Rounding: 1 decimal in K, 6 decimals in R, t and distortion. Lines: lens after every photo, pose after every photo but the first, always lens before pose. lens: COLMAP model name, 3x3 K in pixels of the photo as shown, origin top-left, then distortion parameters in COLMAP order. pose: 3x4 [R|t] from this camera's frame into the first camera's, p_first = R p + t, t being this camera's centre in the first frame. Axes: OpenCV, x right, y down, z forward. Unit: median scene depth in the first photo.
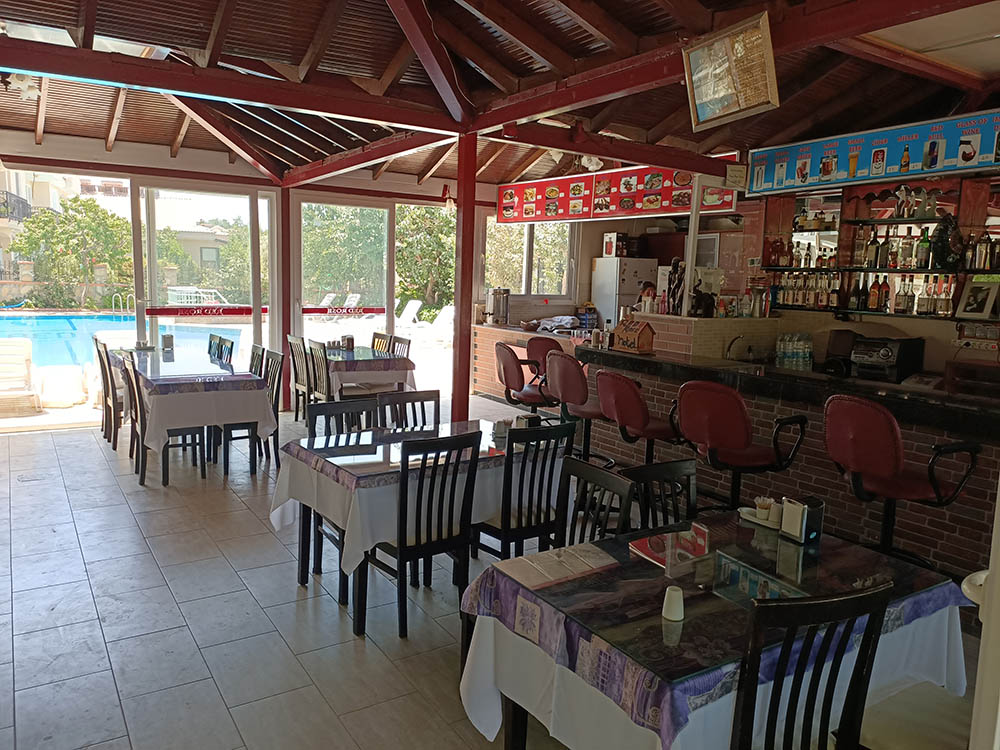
lens RADIAL K [[743.5, 0, 497.4], [0, 743.5, 375.5], [0, 0, 1]] dist [0.076615, -0.083994]
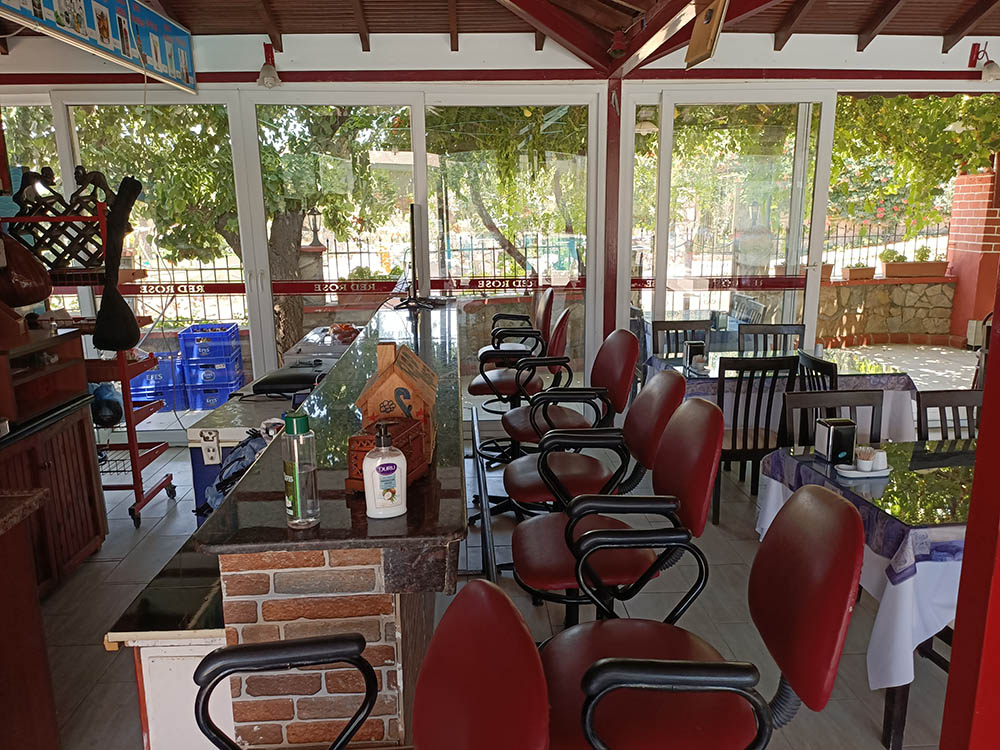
lens RADIAL K [[743.5, 0, 497.4], [0, 743.5, 375.5], [0, 0, 1]] dist [0.076615, -0.083994]
pose [[-0.869489, -0.125430, 0.477762, -0.007192], [0.052478, 0.938291, 0.341841, -0.149165], [-0.491157, 0.322299, -0.809252, 1.072300]]
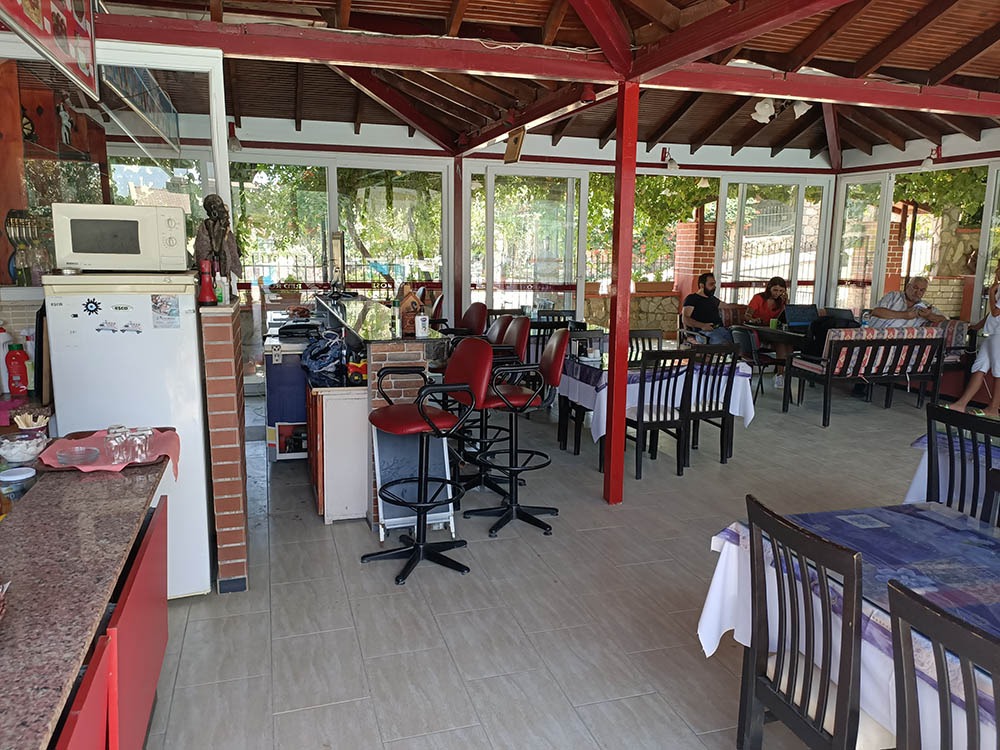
lens RADIAL K [[743.5, 0, 497.4], [0, 743.5, 375.5], [0, 0, 1]] dist [0.076615, -0.083994]
pose [[-0.963609, -0.088507, 0.252237, -0.110742], [-0.005793, 0.950288, 0.311318, -0.208884], [-0.267252, 0.298528, -0.916219, 1.516667]]
